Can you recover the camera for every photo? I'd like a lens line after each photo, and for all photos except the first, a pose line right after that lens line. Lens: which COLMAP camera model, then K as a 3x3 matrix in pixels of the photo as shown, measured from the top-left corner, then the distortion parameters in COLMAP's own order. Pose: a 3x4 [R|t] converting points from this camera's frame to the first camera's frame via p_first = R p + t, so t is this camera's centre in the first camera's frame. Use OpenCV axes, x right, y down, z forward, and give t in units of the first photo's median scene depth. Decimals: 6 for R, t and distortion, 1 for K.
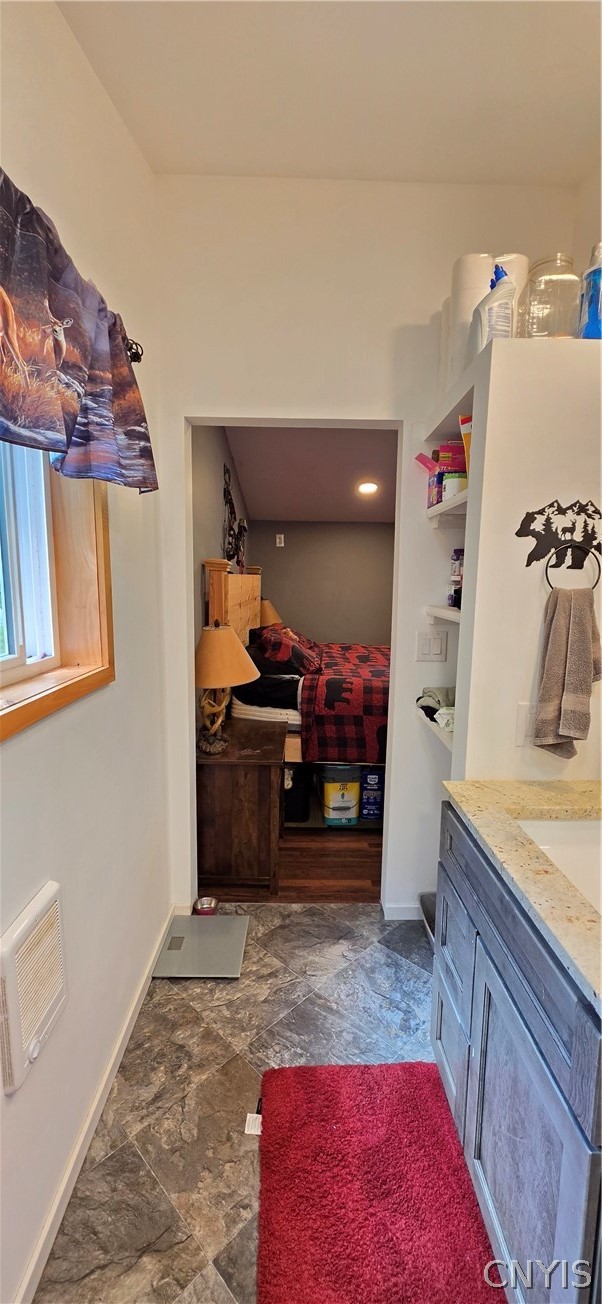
lens RADIAL K [[521.8, 0, 304.4], [0, 521.8, 652.6], [0, 0, 1]] dist [-0.002025, 0.000507]
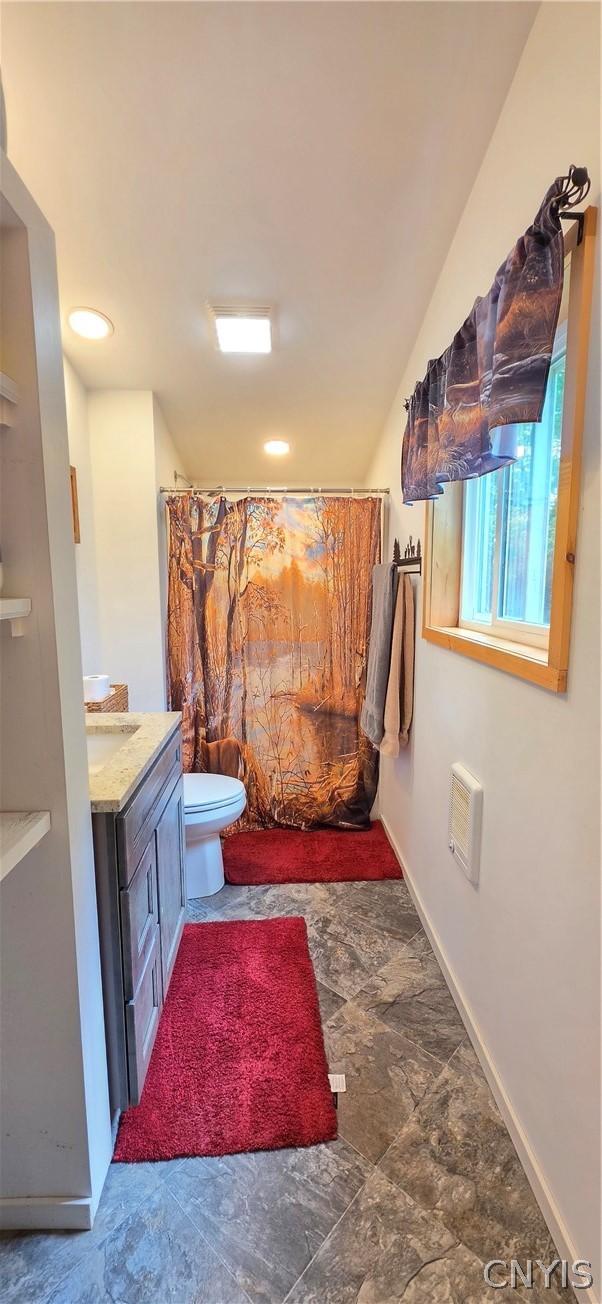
lens RADIAL K [[521.8, 0, 303.7], [0, 521.8, 651.6], [0, 0, 1]] dist [-0.002025, 0.000507]
pose [[-0.999158, -0.009886, -0.039829, 0.018720], [-0.020453, 0.961377, 0.274473, -0.187803], [0.035577, 0.275057, -0.960769, 1.648601]]
